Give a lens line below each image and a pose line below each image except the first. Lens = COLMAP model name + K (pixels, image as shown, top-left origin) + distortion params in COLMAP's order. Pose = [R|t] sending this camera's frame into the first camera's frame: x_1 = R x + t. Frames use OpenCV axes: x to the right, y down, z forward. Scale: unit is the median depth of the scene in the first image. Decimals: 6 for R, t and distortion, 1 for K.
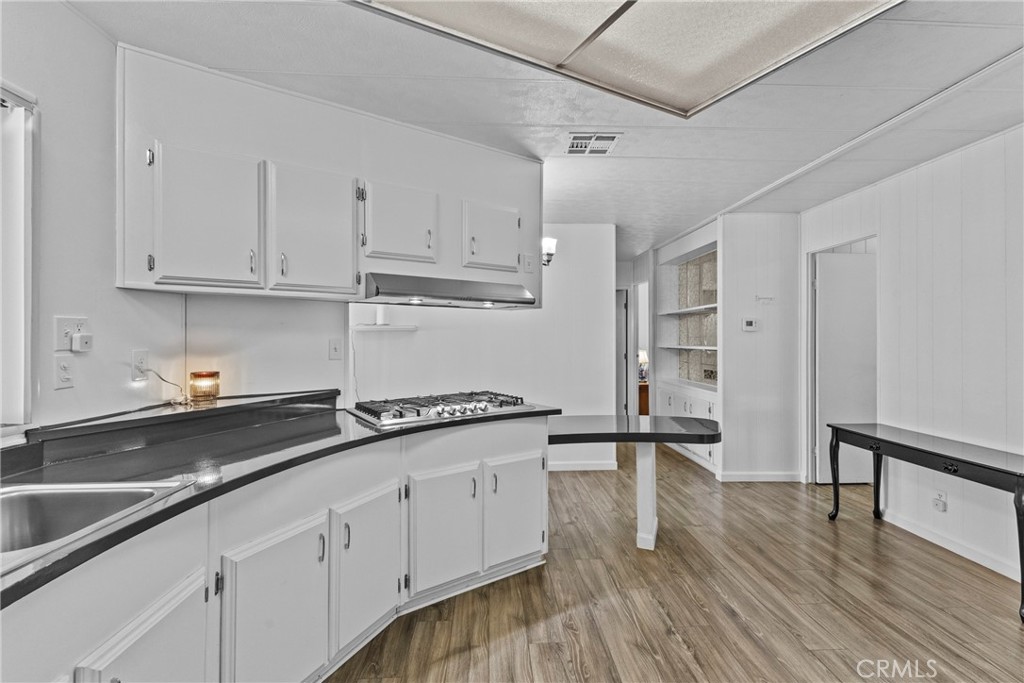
lens RADIAL K [[443.1, 0, 510.0], [0, 443.1, 337.7], [0, 0, 1]] dist [0.000801, 0.000143]
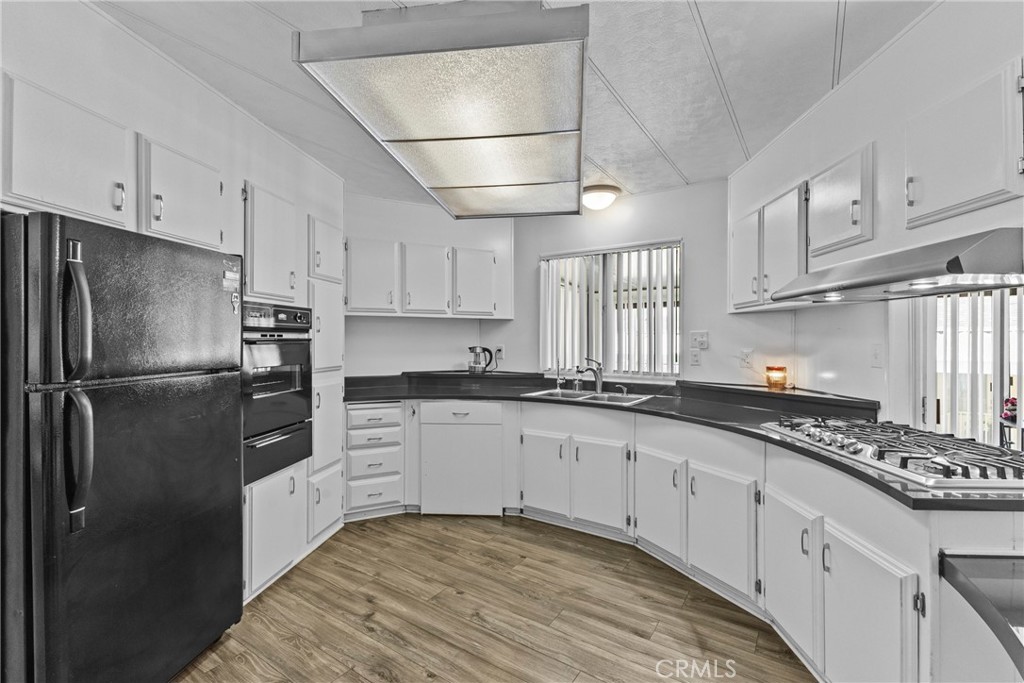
lens RADIAL K [[443.1, 0, 510.0], [0, 443.1, 337.7], [0, 0, 1]] dist [0.000801, 0.000143]
pose [[-0.598577, -0.003870, -0.801056, 0.900247], [-0.001943, 0.999992, -0.003380, -0.006068], [0.801063, -0.000466, -0.598580, 1.141296]]
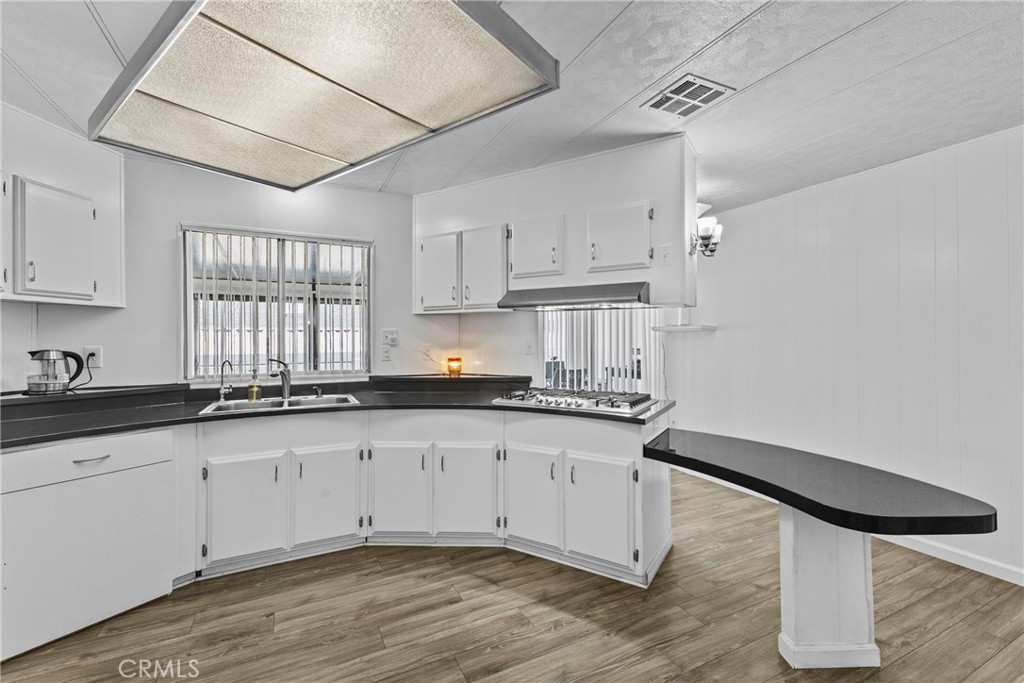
lens RADIAL K [[444.5, 0, 510.9], [0, 444.5, 335.6], [0, 0, 1]] dist [0.003104, 0.000144]
pose [[0.406506, -0.003901, -0.913640, 0.997225], [0.001898, 0.999992, -0.003425, -0.004258], [0.913646, -0.000342, 0.406510, 0.478108]]
